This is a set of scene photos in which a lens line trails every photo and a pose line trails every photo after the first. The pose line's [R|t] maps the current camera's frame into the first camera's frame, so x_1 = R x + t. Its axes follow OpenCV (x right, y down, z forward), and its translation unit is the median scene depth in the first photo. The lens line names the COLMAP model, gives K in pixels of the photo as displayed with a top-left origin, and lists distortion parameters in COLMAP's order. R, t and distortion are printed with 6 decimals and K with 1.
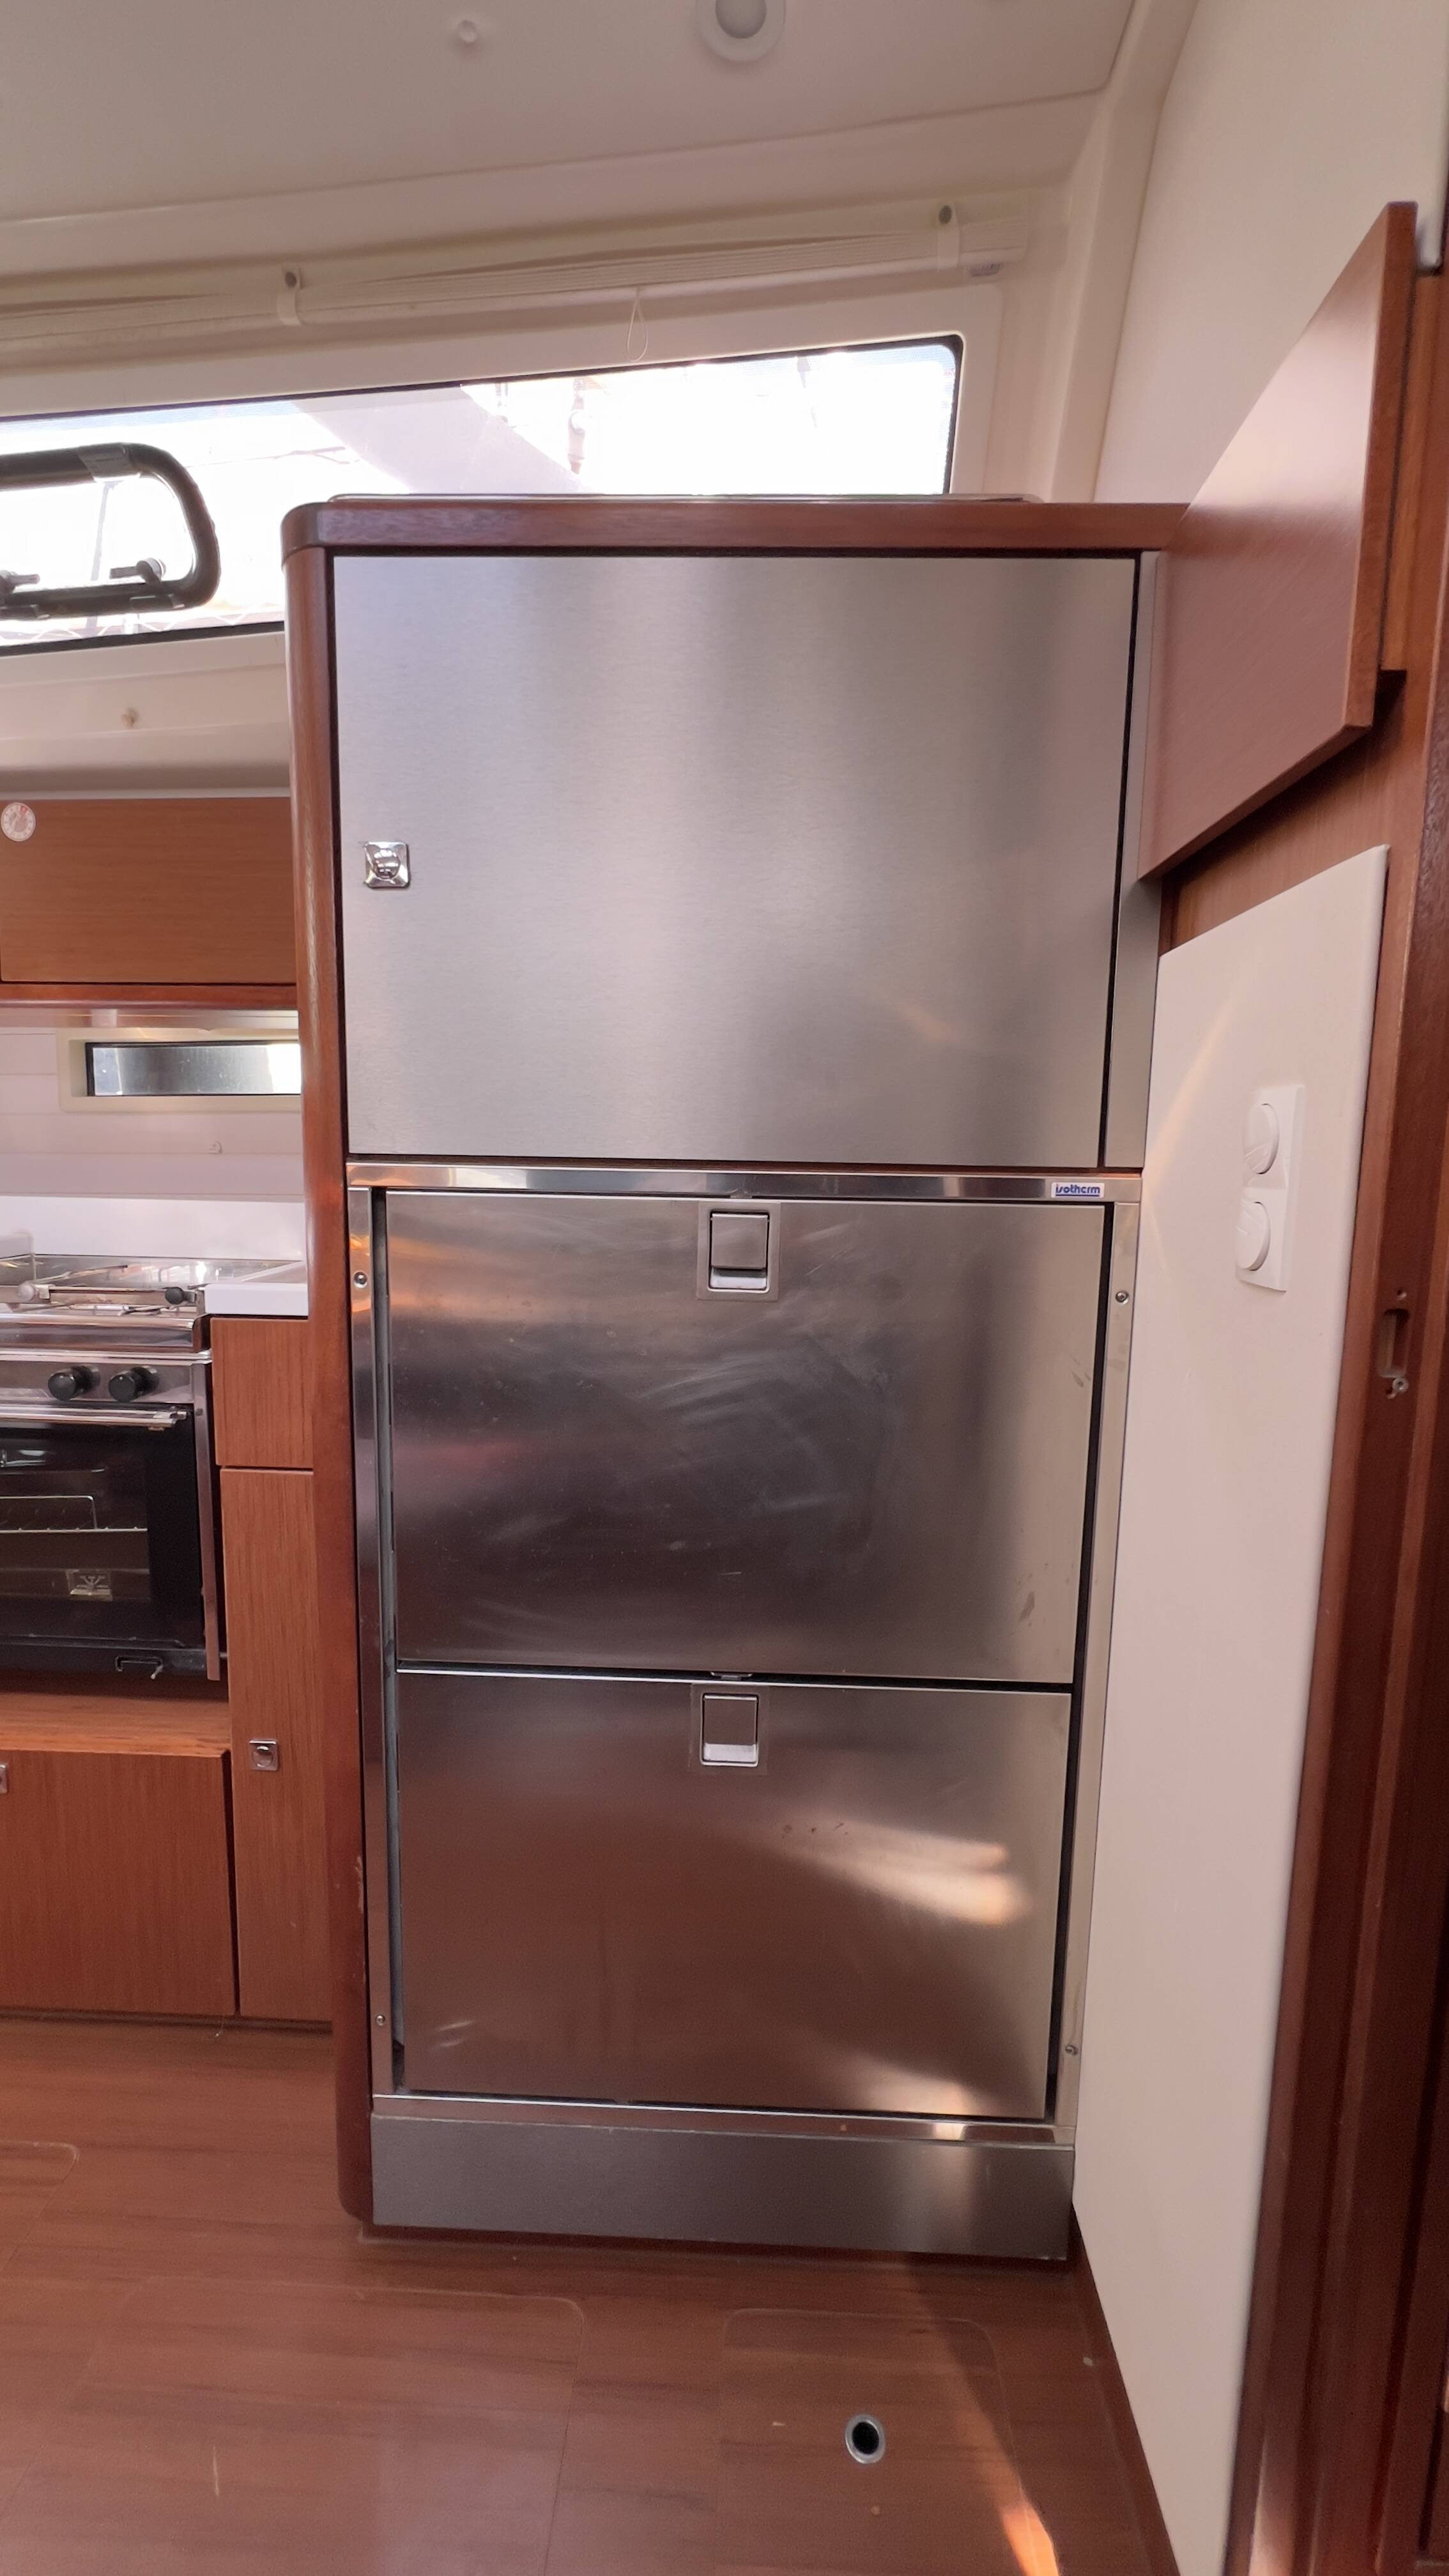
lens RADIAL K [[1046.8, 0, 721.9], [0, 1046.8, 1276.8], [0, 0, 1]] dist [-0.001162, -0.000066]
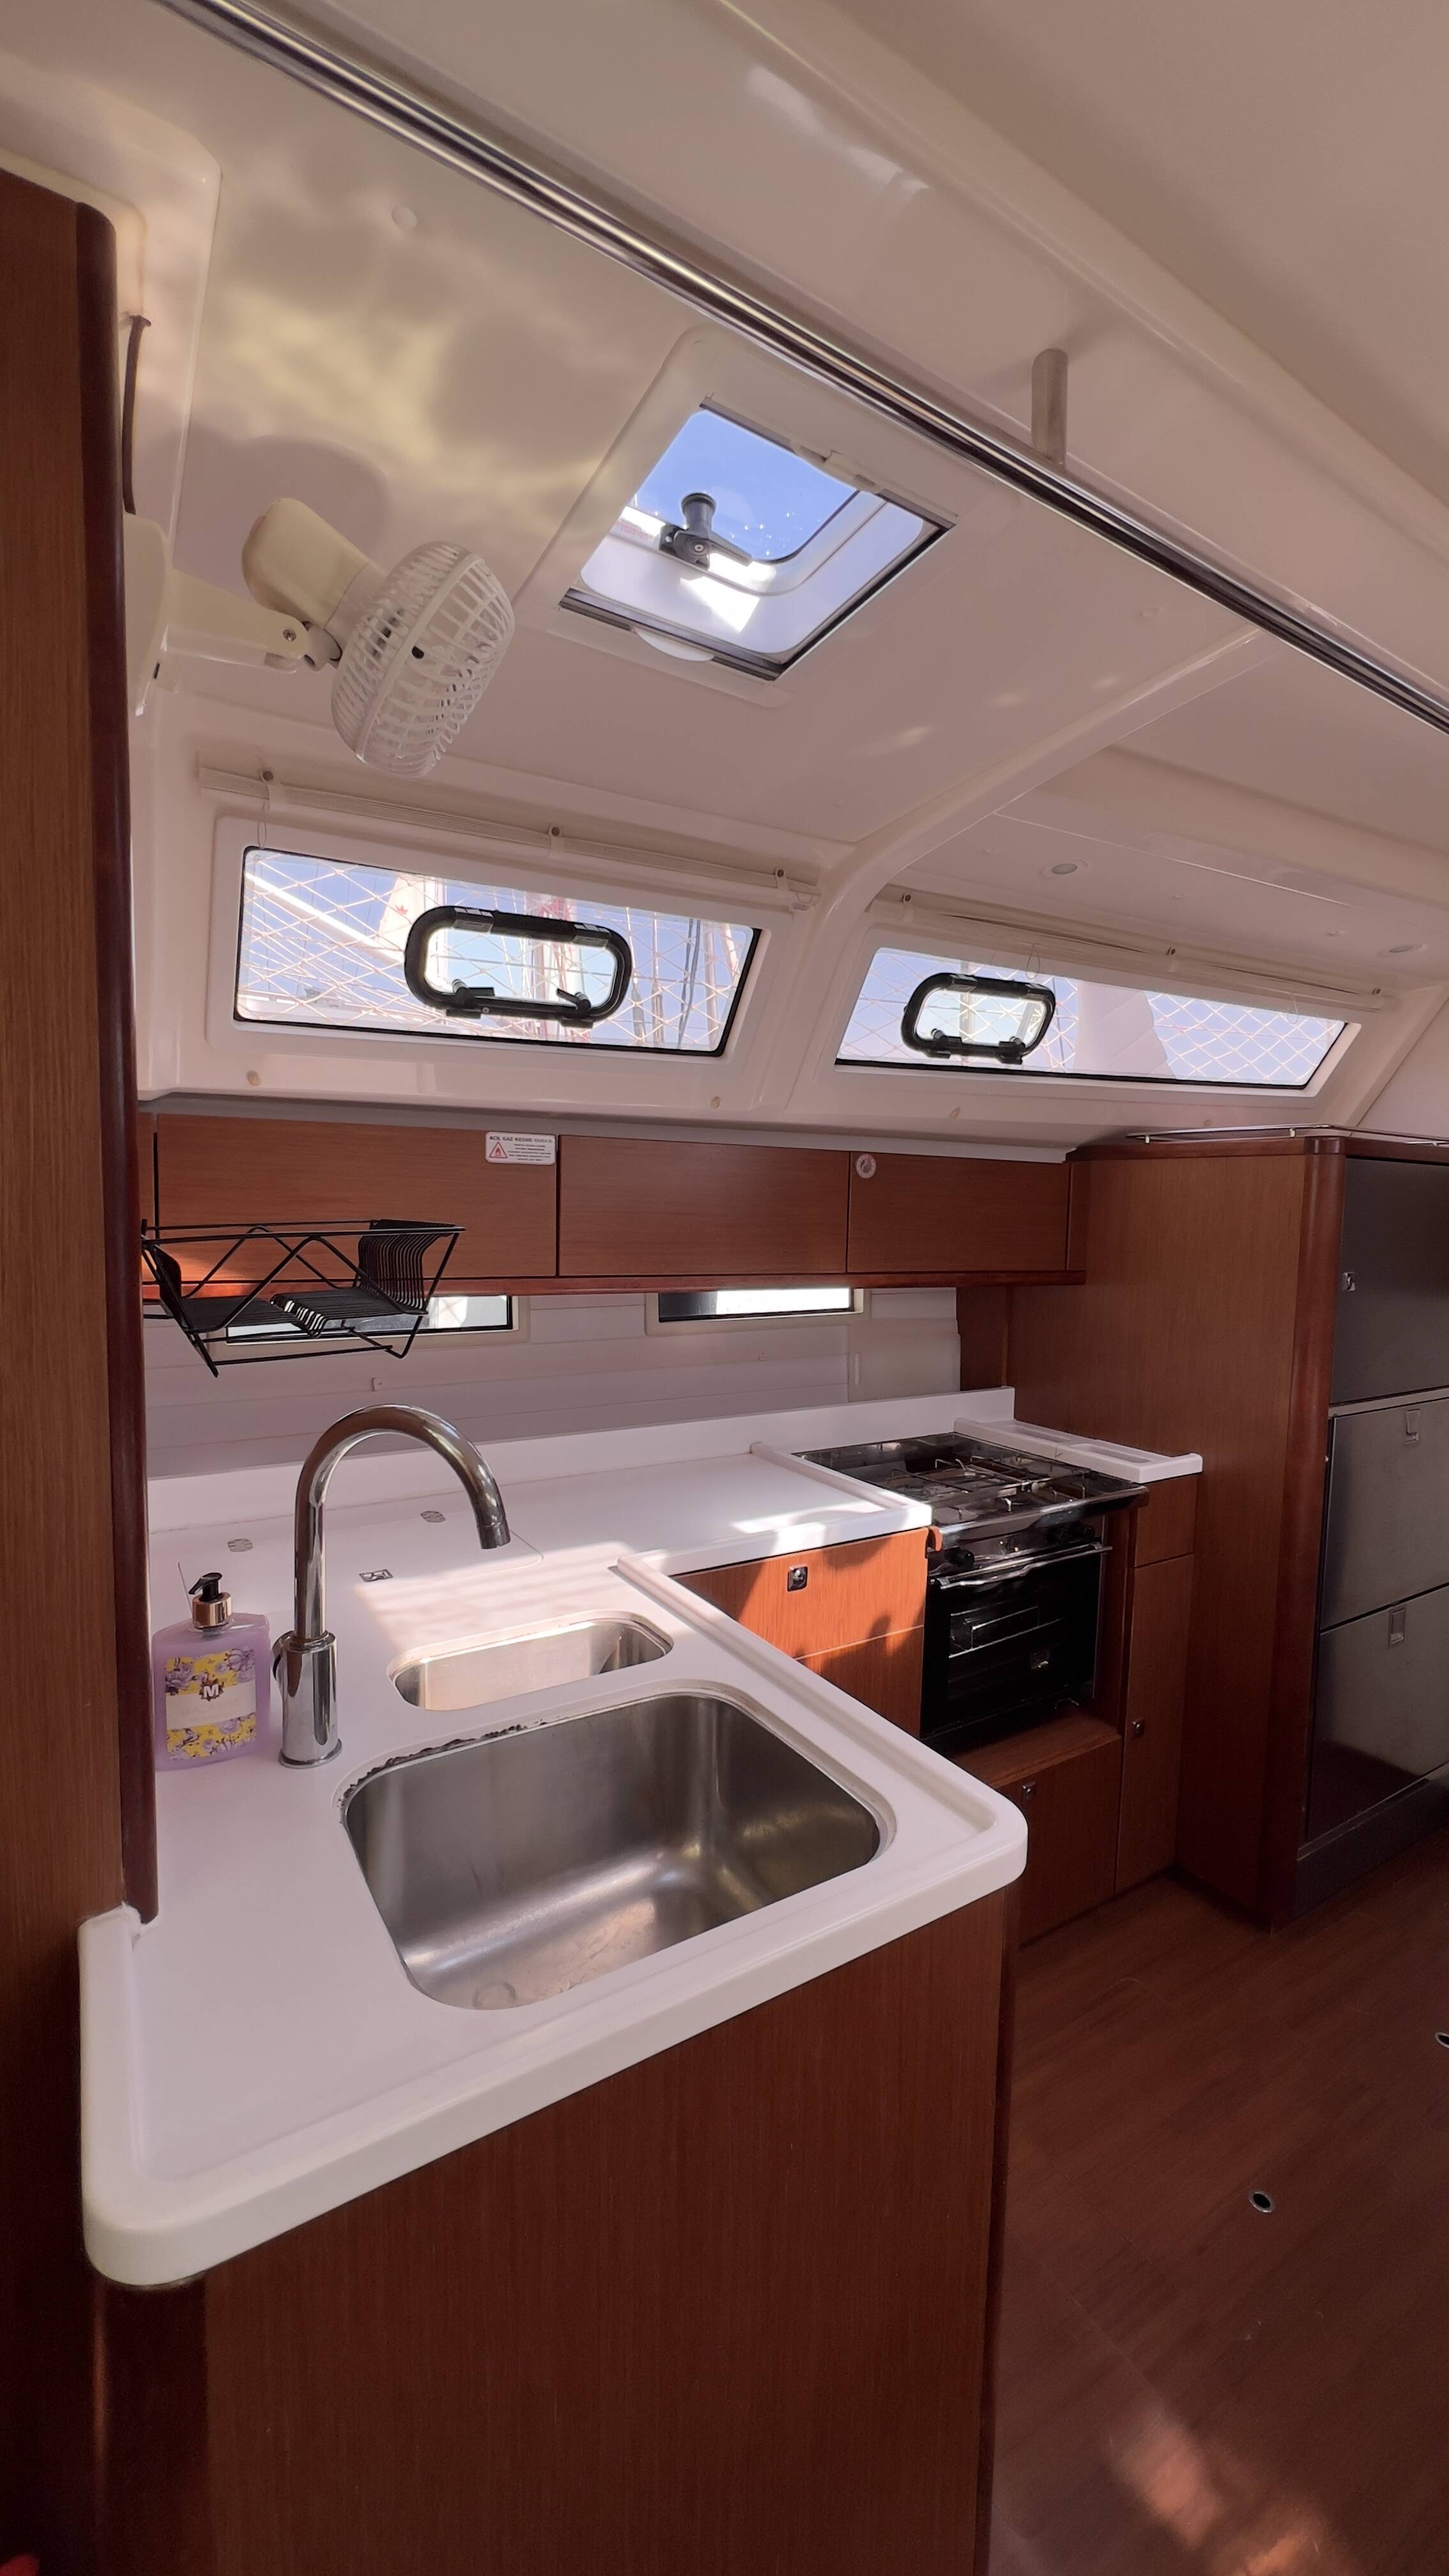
lens RADIAL K [[1021.2, 0, 730.9], [0, 1021.2, 1278.5], [0, 0, 1]] dist [-0.013862, 0.000103]
pose [[0.827201, -0.042187, 0.560321, -1.874544], [0.070053, 0.997141, -0.028344, -0.288699], [-0.557523, 0.062698, 0.827791, -0.073587]]
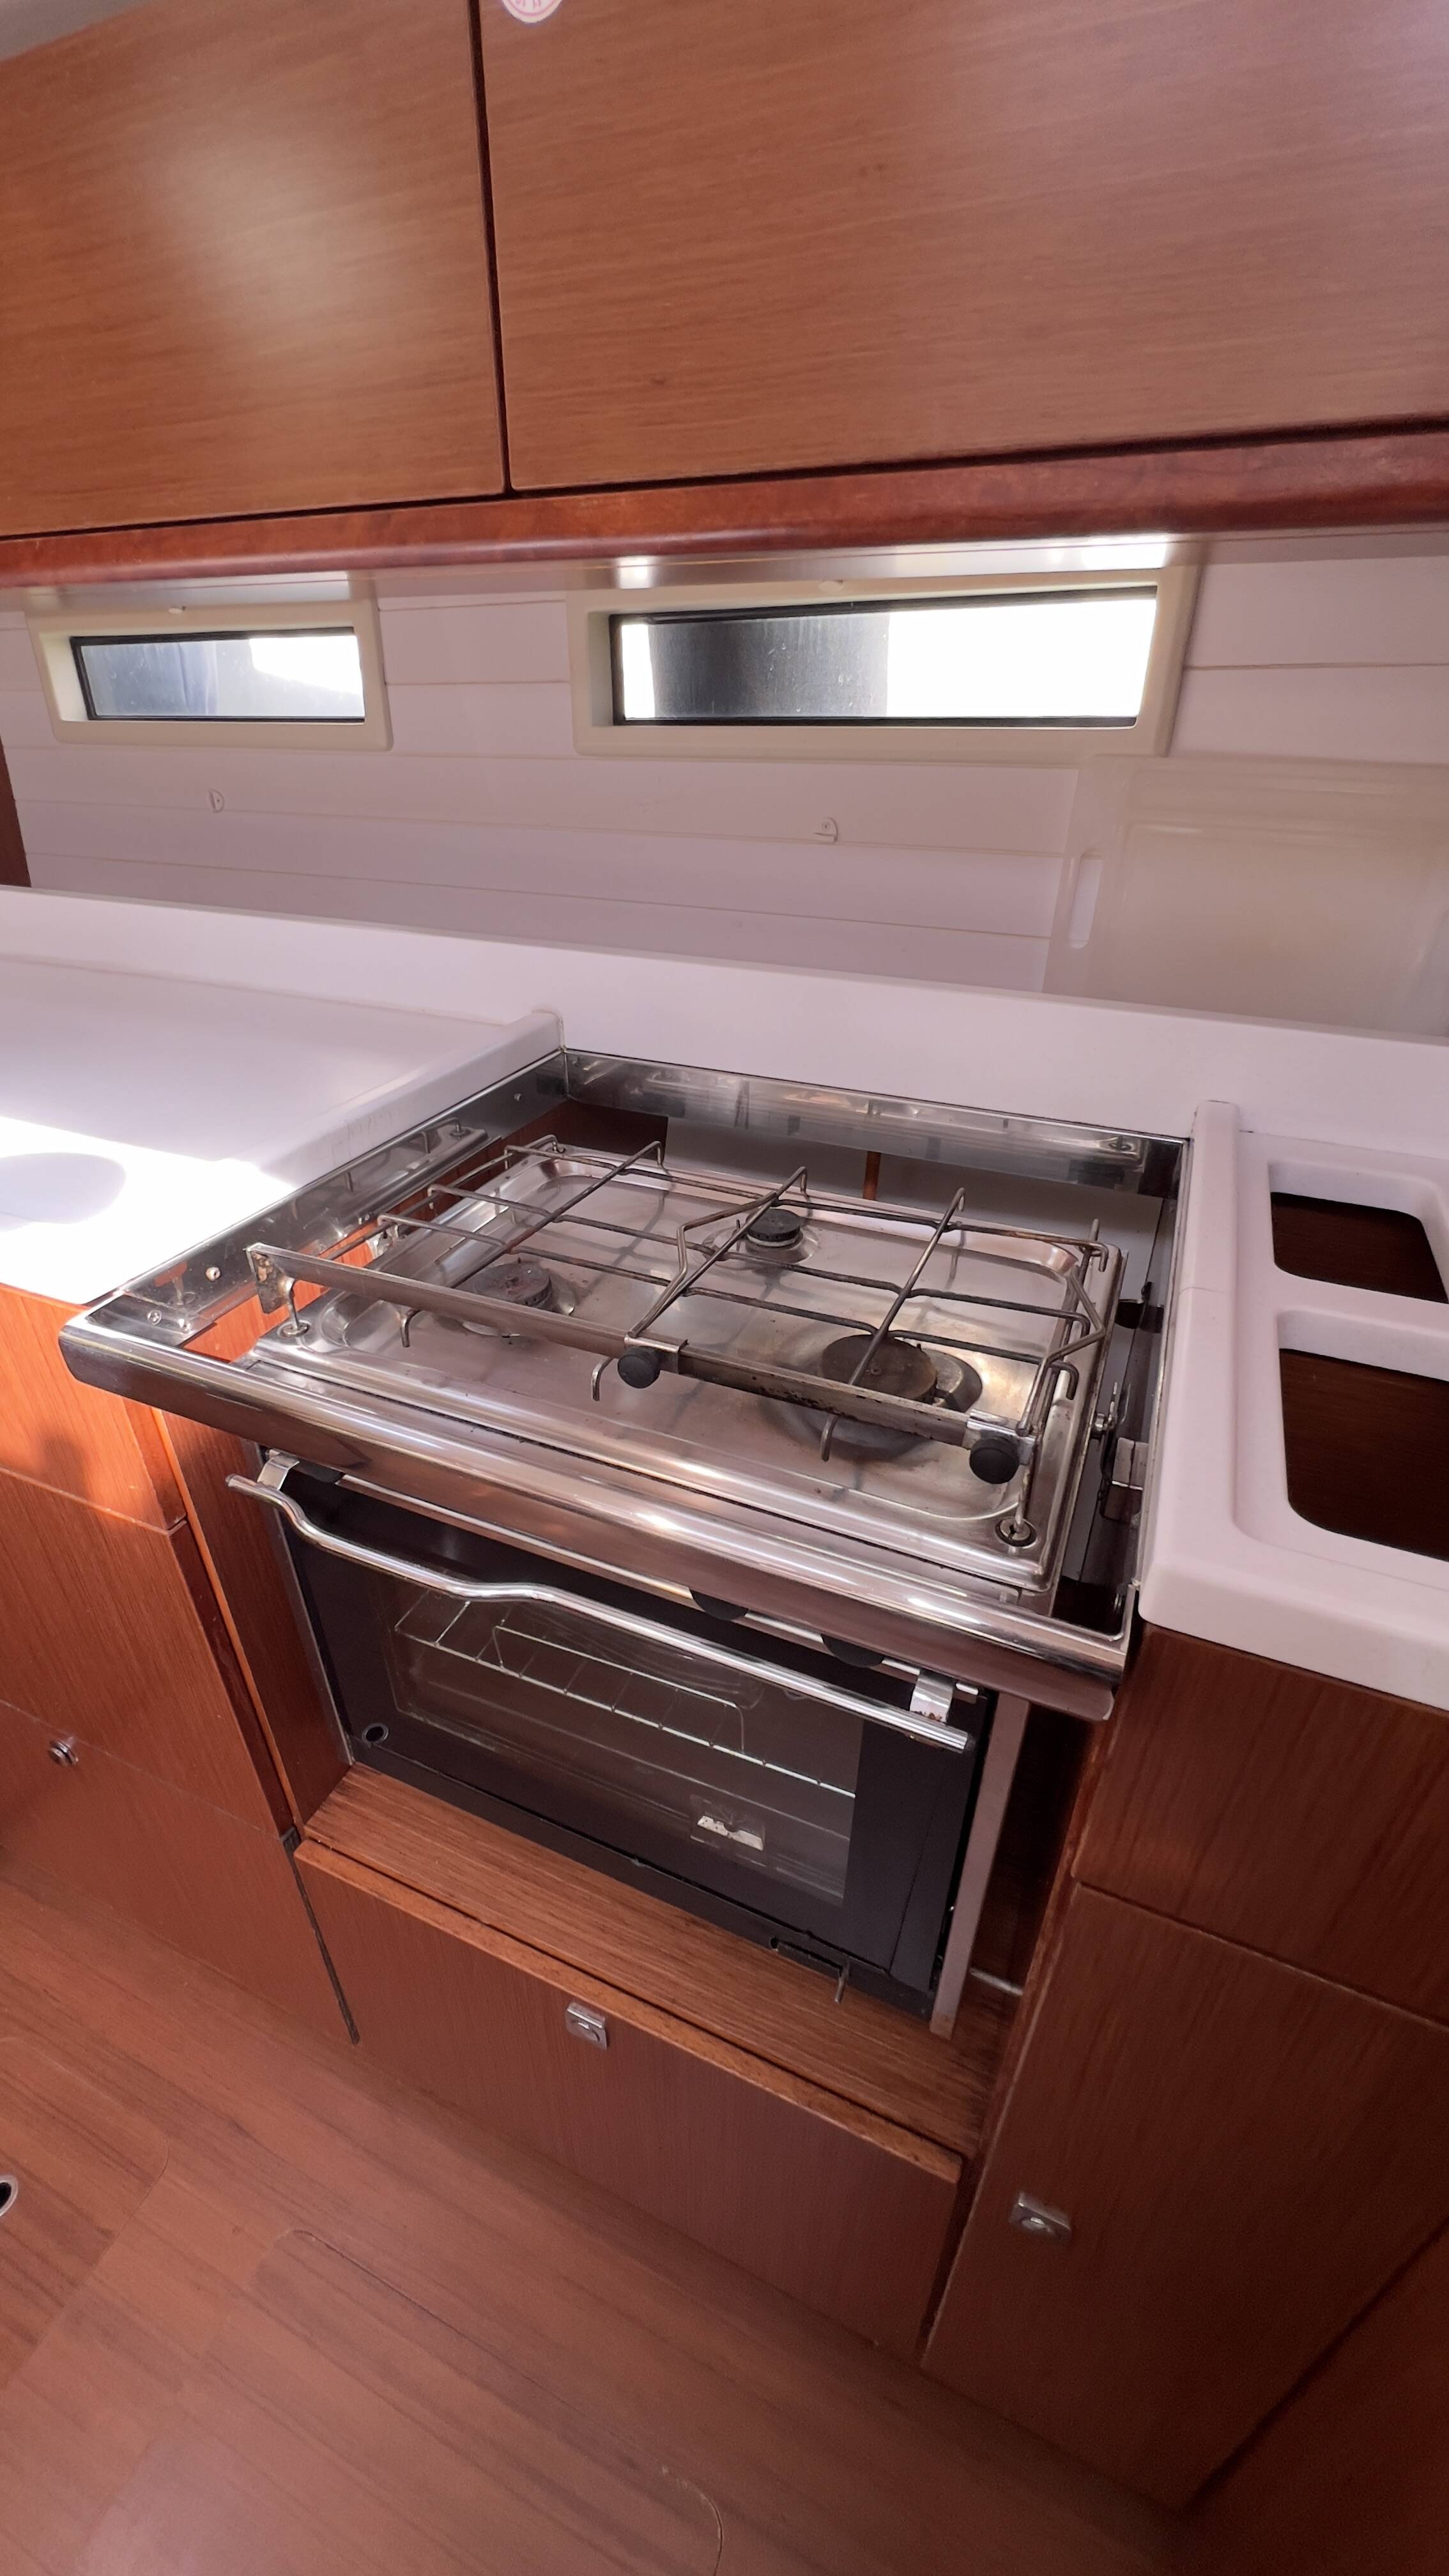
lens RADIAL K [[995.6, 0, 717.3], [0, 995.6, 1293.7], [0, 0, 1]] dist [-0.001522, -0.000093]
pose [[0.931312, 0.174382, -0.319764, -0.494522], [-0.033753, 0.915480, 0.400946, -0.168979], [0.362655, -0.362613, 0.858483, 0.655130]]
